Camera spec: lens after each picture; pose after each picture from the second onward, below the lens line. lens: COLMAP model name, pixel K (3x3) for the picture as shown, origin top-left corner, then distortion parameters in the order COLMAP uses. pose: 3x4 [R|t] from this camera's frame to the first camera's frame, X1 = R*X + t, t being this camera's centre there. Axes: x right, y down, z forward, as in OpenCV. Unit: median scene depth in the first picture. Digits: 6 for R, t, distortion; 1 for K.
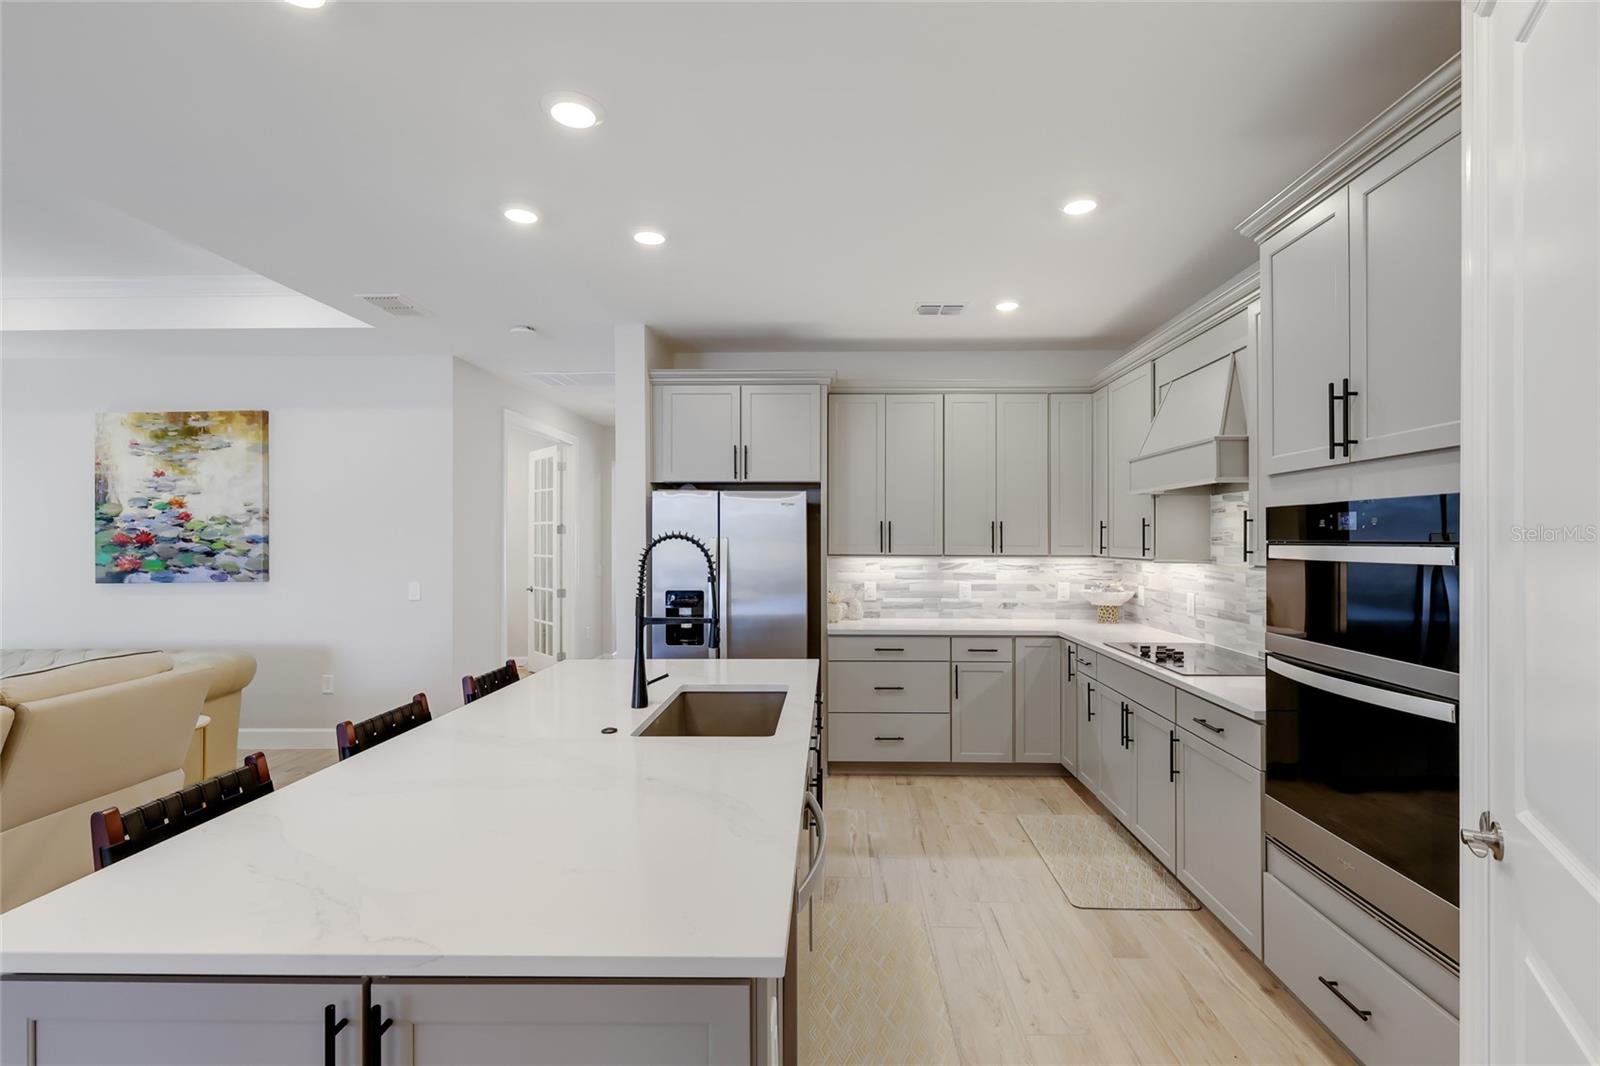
lens RADIAL K [[729.2, 0, 821.0], [0, 729.2, 531.4], [0, 0, 1]] dist [0.000645, -0.000004]
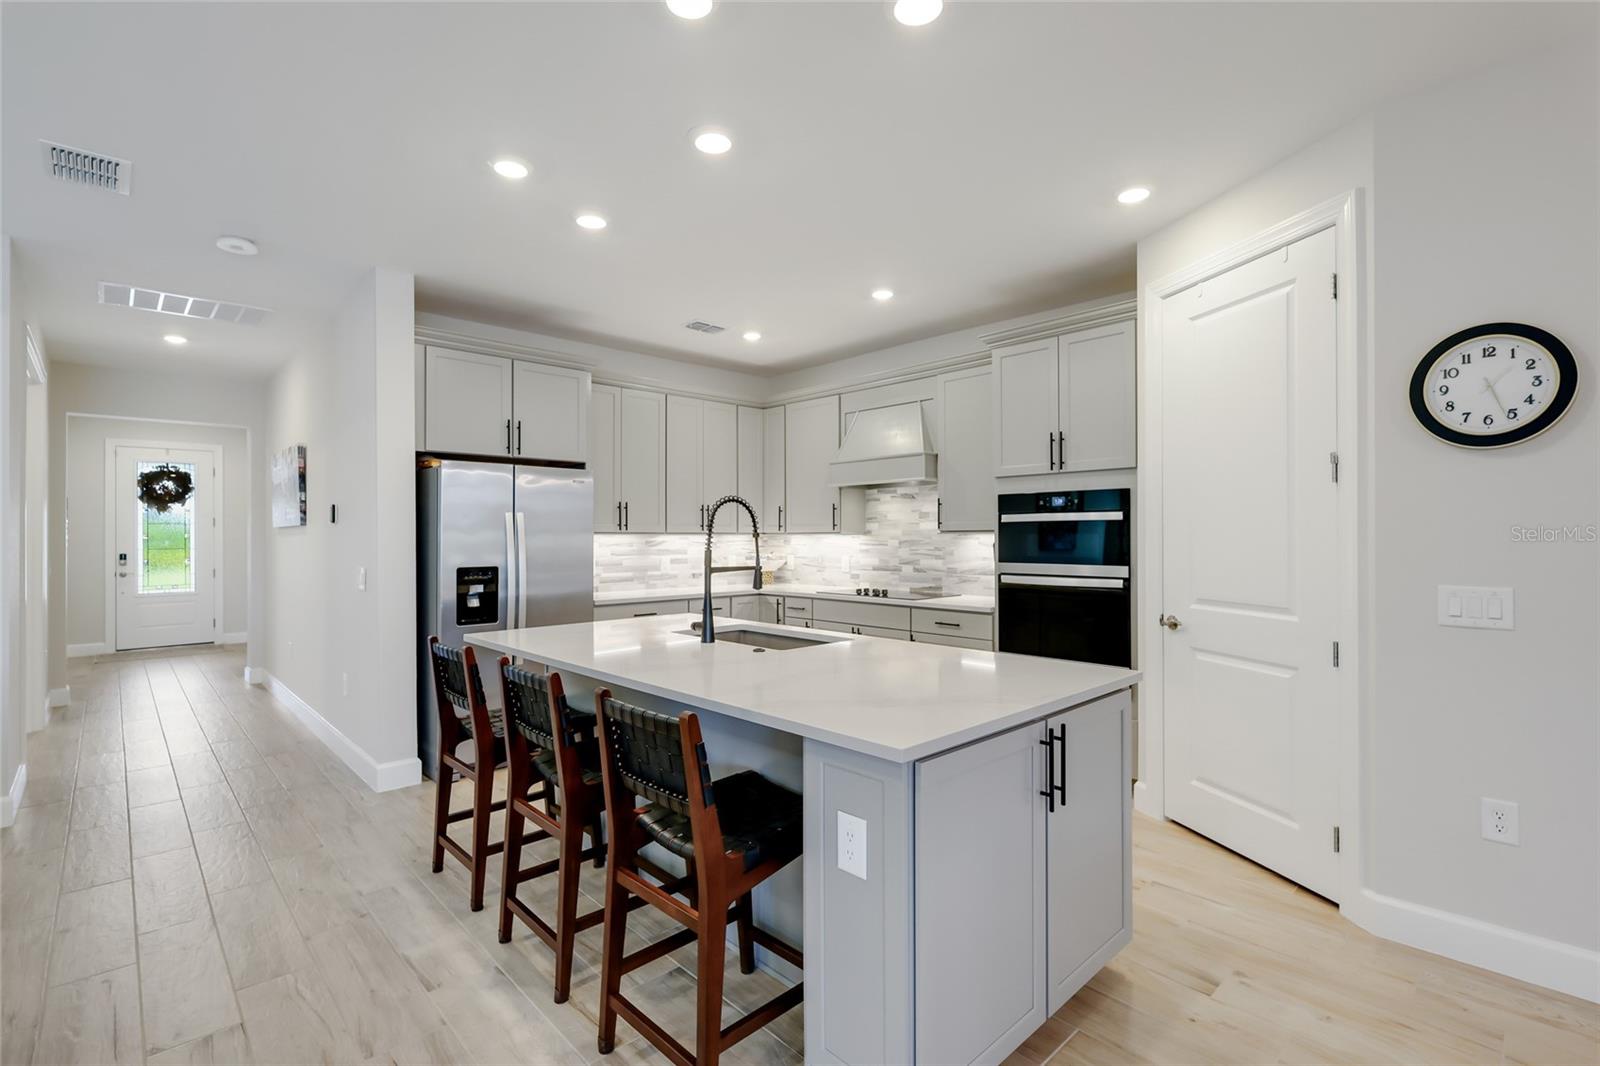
lens RADIAL K [[731.9, 0, 800.0], [0, 731.9, 533.0], [0, 0, 1]] dist [-0.000071, -0.000050]
pose [[0.711975, 0.000522, 0.702205, -0.557017], [-0.003338, 0.999991, 0.002641, 0.032478], [-0.702197, -0.004224, 0.711970, 0.020351]]
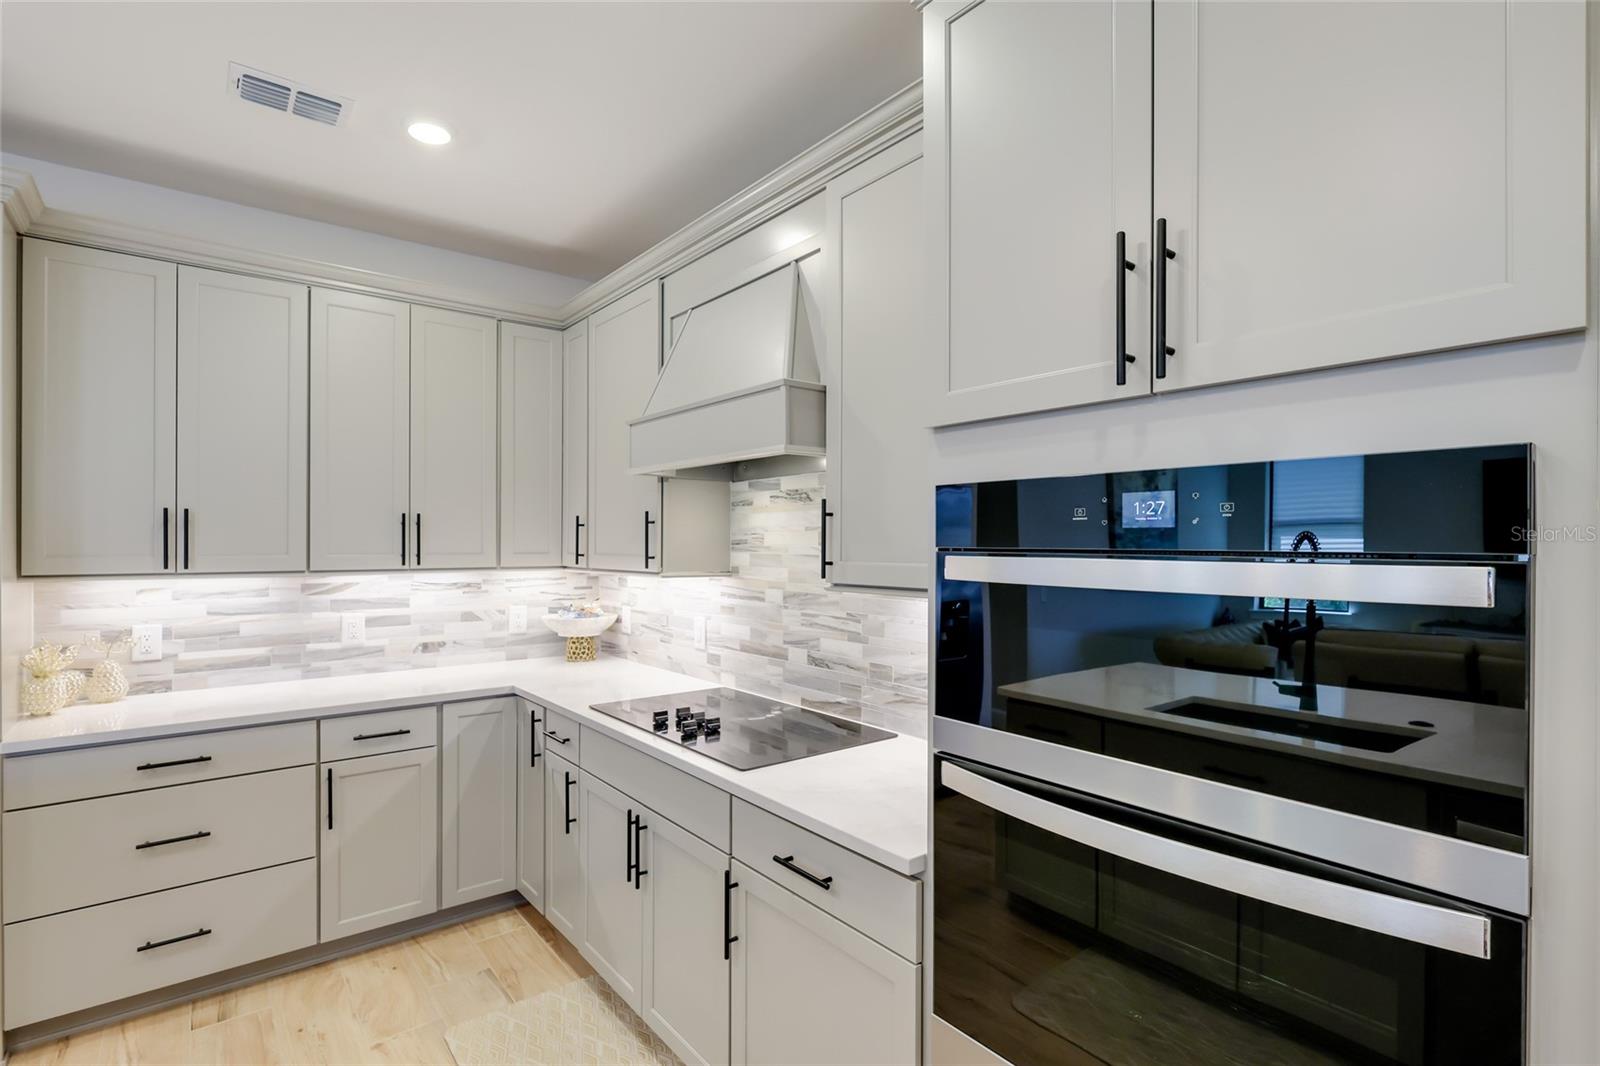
lens RADIAL K [[763.3, 0, 796.5], [0, 763.3, 540.7], [0, 0, 1]] dist [-0.002044, 0.000034]
pose [[0.768003, 0.000823, 0.640446, 0.089387], [-0.007111, 0.999948, 0.007242, 0.002365], [-0.640407, -0.010117, 0.767969, 0.337762]]
